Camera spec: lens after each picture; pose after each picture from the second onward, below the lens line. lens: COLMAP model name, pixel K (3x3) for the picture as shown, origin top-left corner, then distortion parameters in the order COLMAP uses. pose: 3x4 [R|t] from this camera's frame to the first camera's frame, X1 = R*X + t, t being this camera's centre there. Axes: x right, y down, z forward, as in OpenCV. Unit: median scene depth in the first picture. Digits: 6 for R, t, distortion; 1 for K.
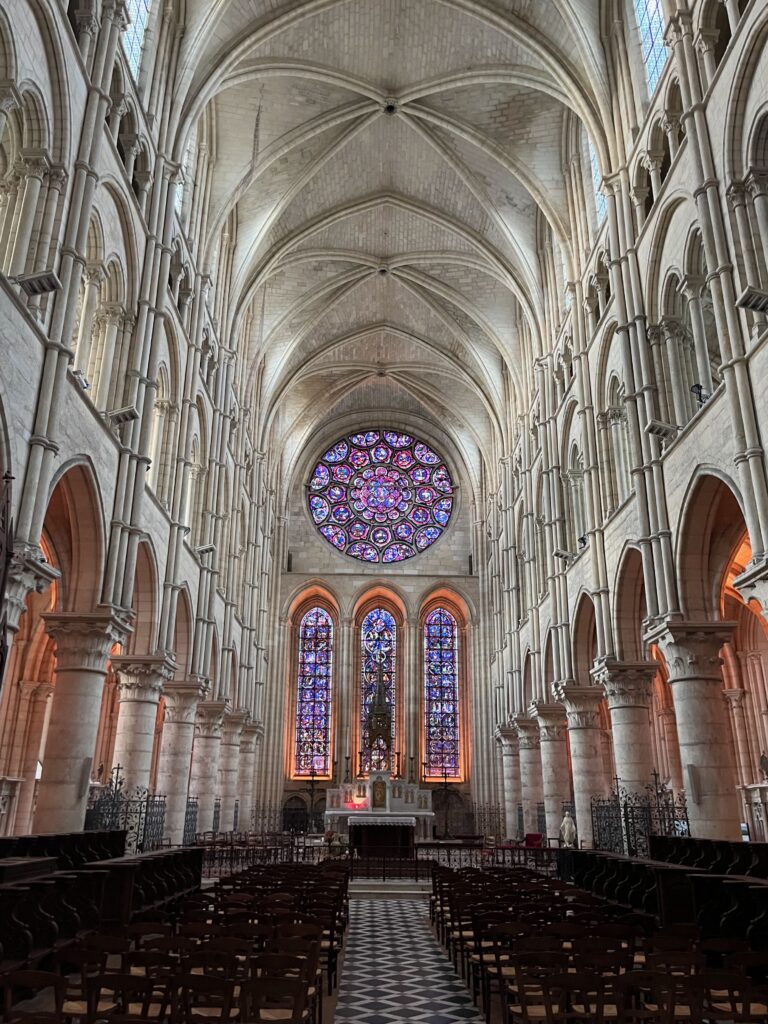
lens RADIAL K [[769.7, 0, 375.4], [0, 769.7, 518.3], [0, 0, 1]] dist [0.058465, -0.080731]
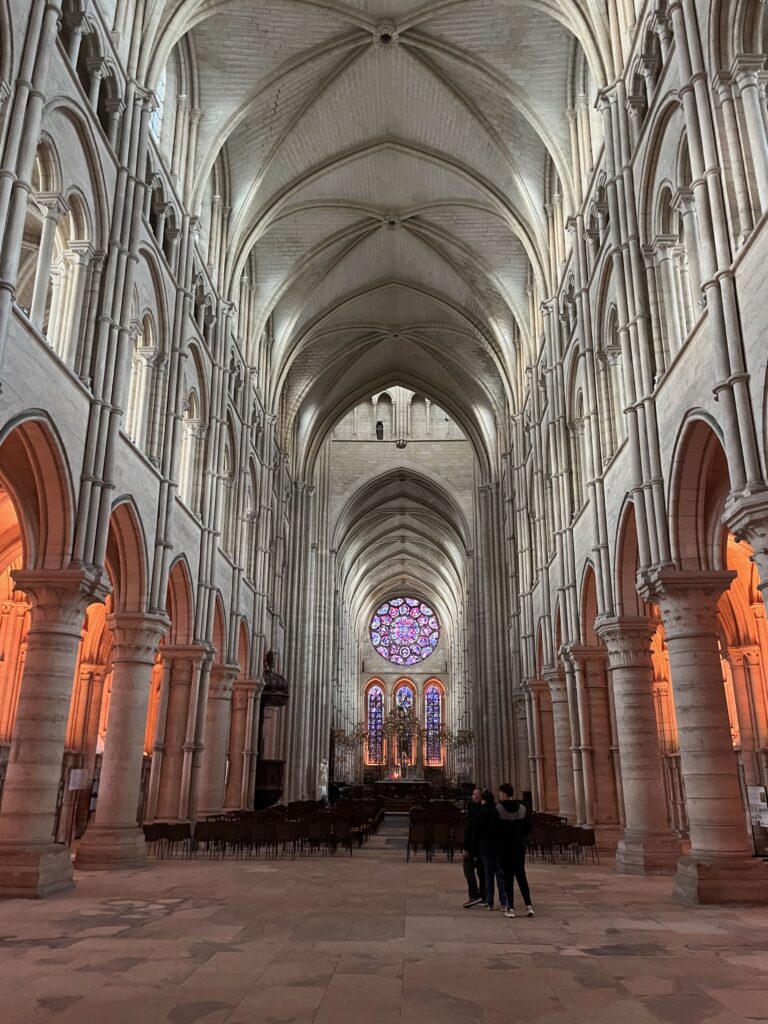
lens RADIAL K [[769.7, 0, 375.4], [0, 769.7, 518.3], [0, 0, 1]] dist [0.058465, -0.080731]
pose [[0.999979, -0.006493, -0.000089, -0.070865], [0.006489, 0.998470, 0.054920, -0.456204], [-0.000268, -0.054919, 0.998491, -1.094682]]
